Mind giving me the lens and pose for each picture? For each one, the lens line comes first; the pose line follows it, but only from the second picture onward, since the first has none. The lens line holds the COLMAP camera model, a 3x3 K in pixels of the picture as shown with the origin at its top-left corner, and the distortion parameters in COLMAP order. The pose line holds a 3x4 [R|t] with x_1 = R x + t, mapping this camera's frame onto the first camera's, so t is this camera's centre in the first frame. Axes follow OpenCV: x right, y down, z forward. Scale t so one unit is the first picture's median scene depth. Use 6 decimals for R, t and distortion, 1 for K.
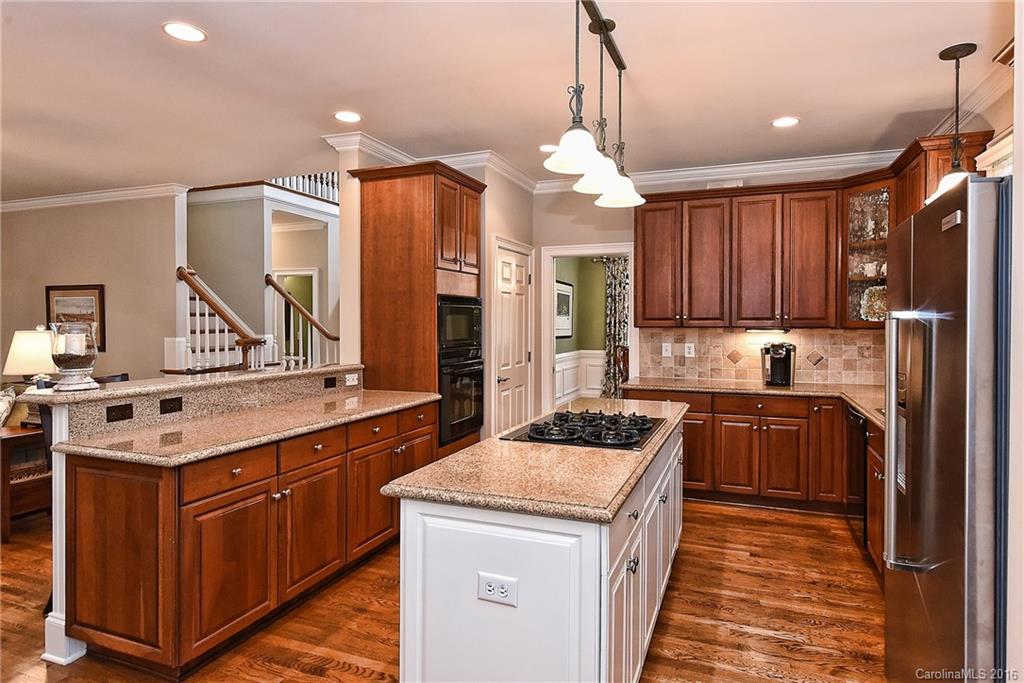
lens RADIAL K [[566.1, 0, 513.0], [0, 566.1, 330.6], [0, 0, 1]] dist [-0.002546, -0.000421]
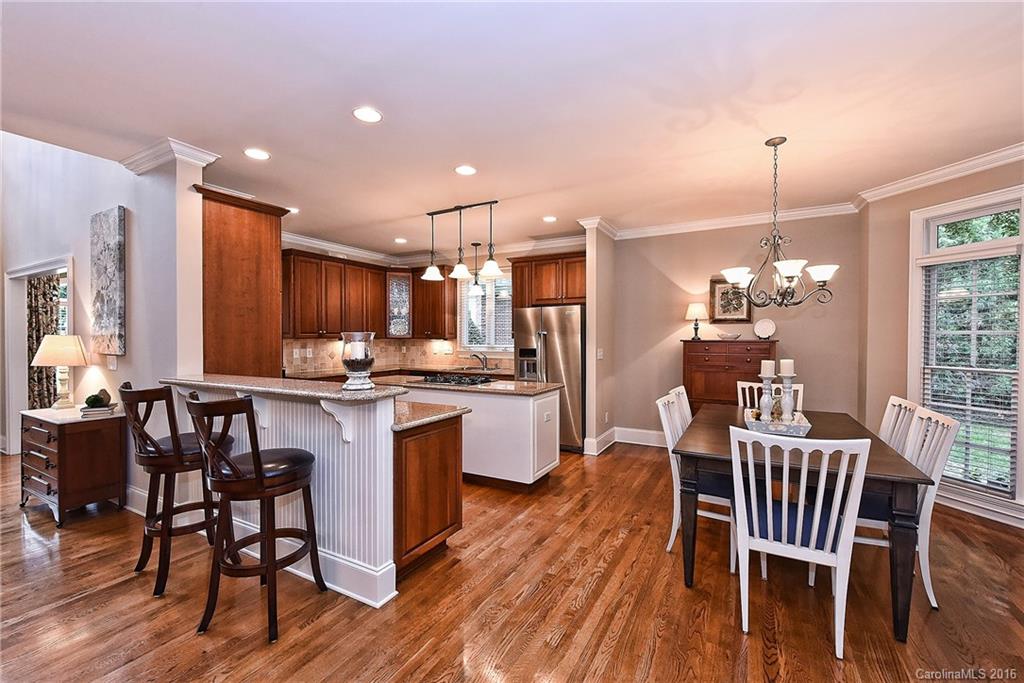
lens RADIAL K [[427.5, 0, 512.0], [0, 427.5, 341.5], [0, 0, 1]] dist [0.000354, -0.000270]
pose [[0.148964, -0.011583, 0.988775, -0.794006], [0.016561, 0.999820, 0.009218, 0.001367], [-0.988704, 0.015002, 0.149129, 0.269451]]
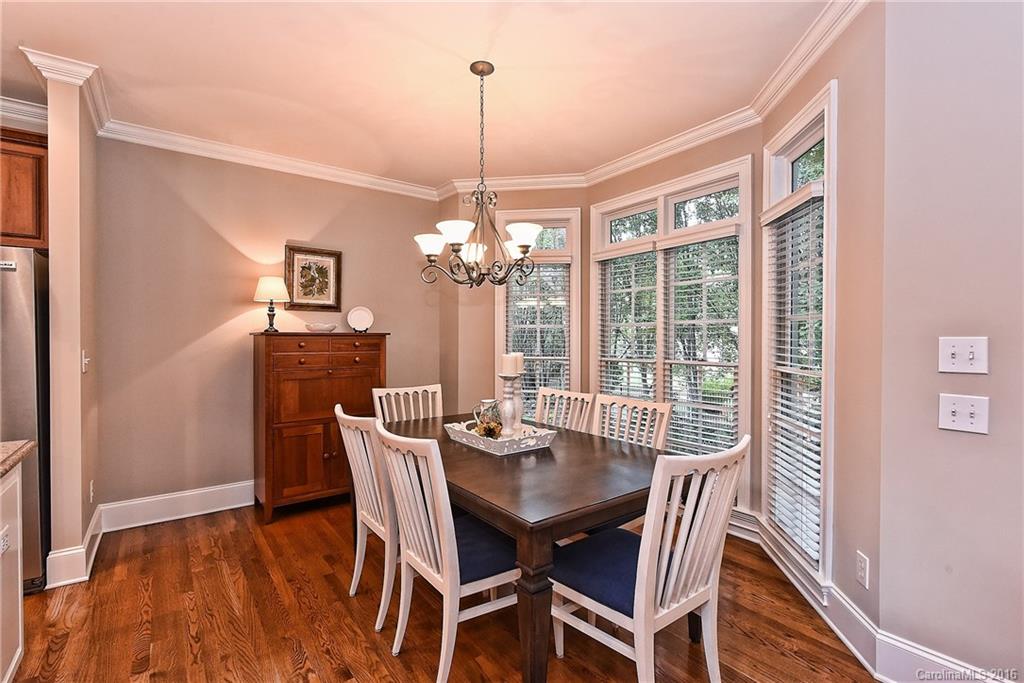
lens RADIAL K [[472.4, 0, 512.0], [0, 472.4, 341.5], [0, 0, 1]] dist [0.002318, 0.000059]
pose [[-0.840836, -0.004643, 0.541270, -0.447439], [0.008110, 0.999743, 0.021175, 0.014555], [-0.541229, 0.022195, -0.840582, 0.401281]]
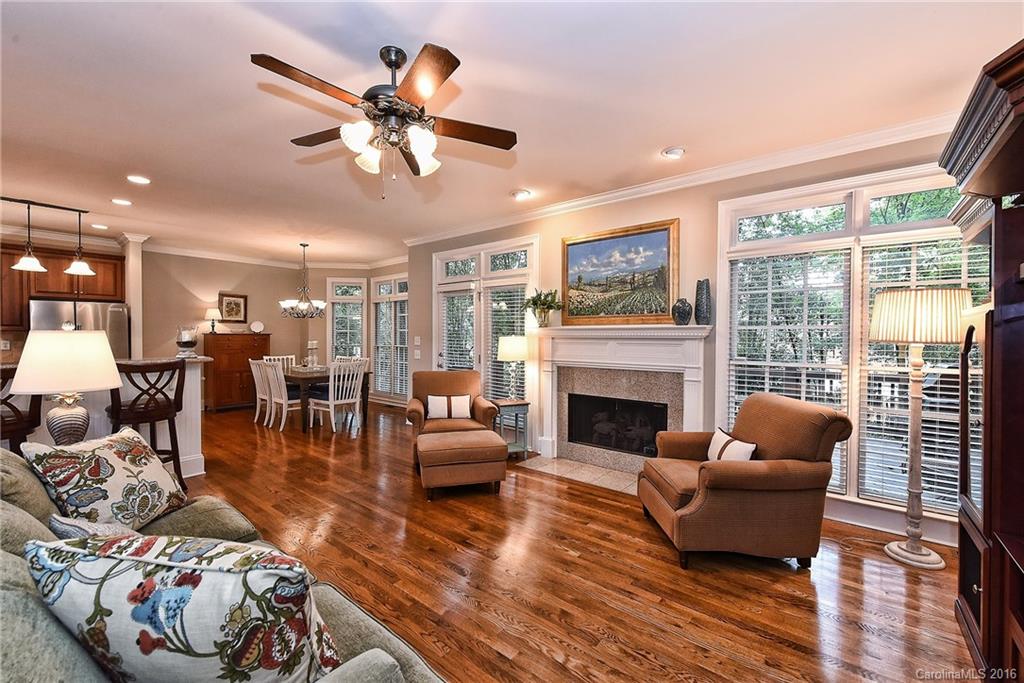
lens RADIAL K [[416.1, 0, 512.0], [0, 416.1, 341.5], [0, 0, 1]] dist [0.003558, 0.000164]
pose [[-0.947020, -0.011255, 0.320978, -1.175576], [-0.001734, 0.999550, 0.029933, -0.003036], [-0.321171, 0.027791, -0.946613, 1.015784]]
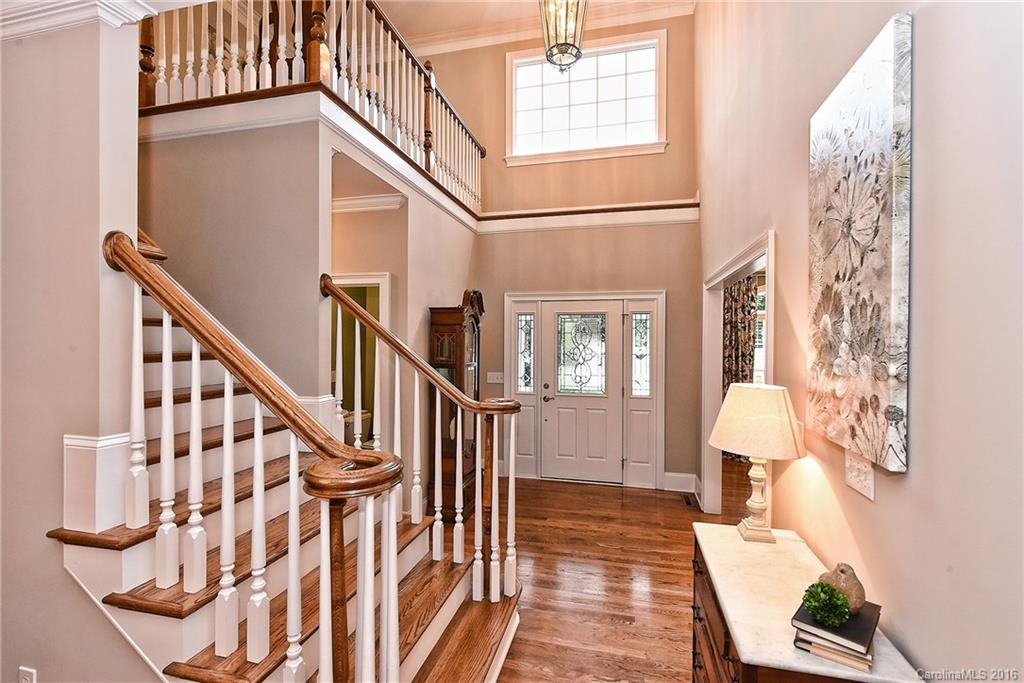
lens RADIAL K [[461.8, 0, 512.0], [0, 461.8, 341.5], [0, 0, 1]] dist [0.002590, 0.000269]
pose [[0.992975, 0.004560, 0.118234, -0.430684], [-0.002588, 0.999855, -0.016823, -0.045780], [-0.118294, 0.016399, 0.992843, 0.784160]]
